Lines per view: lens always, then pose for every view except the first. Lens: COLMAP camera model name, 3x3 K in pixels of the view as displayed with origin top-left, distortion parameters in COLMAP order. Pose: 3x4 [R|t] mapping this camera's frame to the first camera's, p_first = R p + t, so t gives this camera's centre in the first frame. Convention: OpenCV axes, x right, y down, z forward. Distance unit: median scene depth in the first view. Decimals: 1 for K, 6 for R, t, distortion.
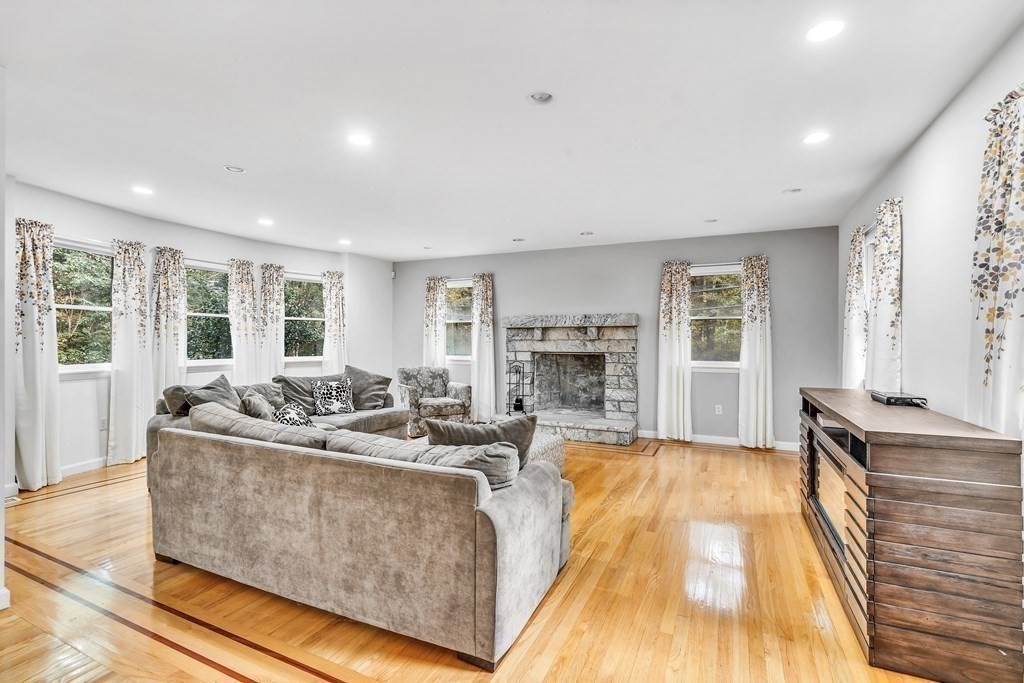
lens RADIAL K [[460.6, 0, 512.1], [0, 460.6, 339.6], [0, 0, 1]] dist [-0.010445, 0.006473]
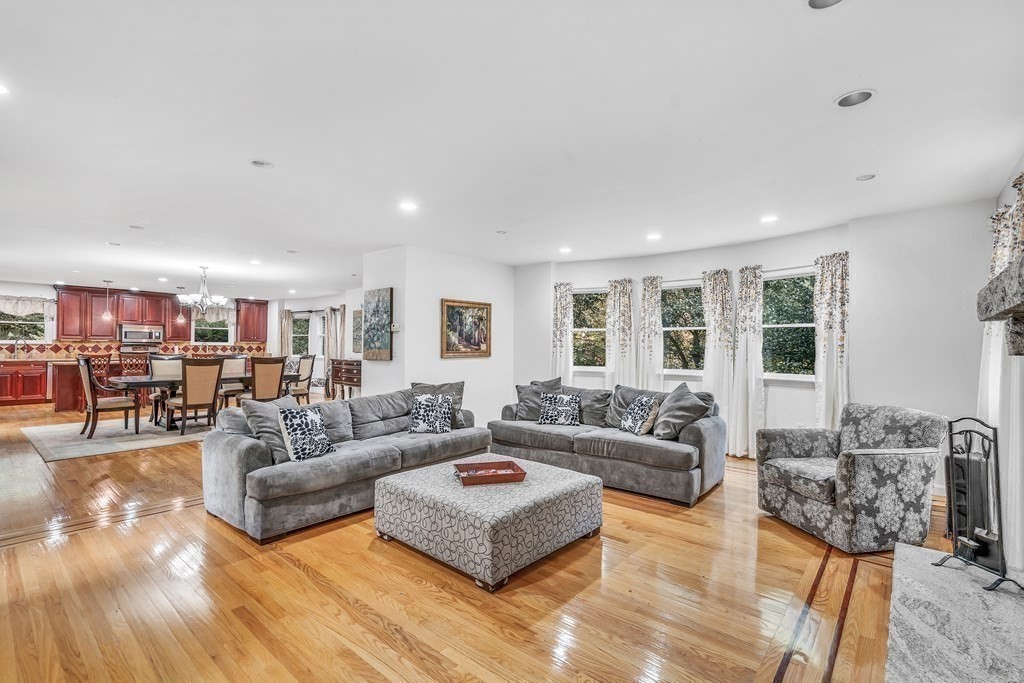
lens RADIAL K [[460.6, 0, 508.5], [0, 460.6, 340.7], [0, 0, 1]] dist [-0.010445, 0.006473]
pose [[-0.256454, -0.019262, -0.966364, 0.463780], [-0.008481, 0.999808, -0.017678, -0.002202], [0.966519, 0.003662, -0.256568, 0.818725]]
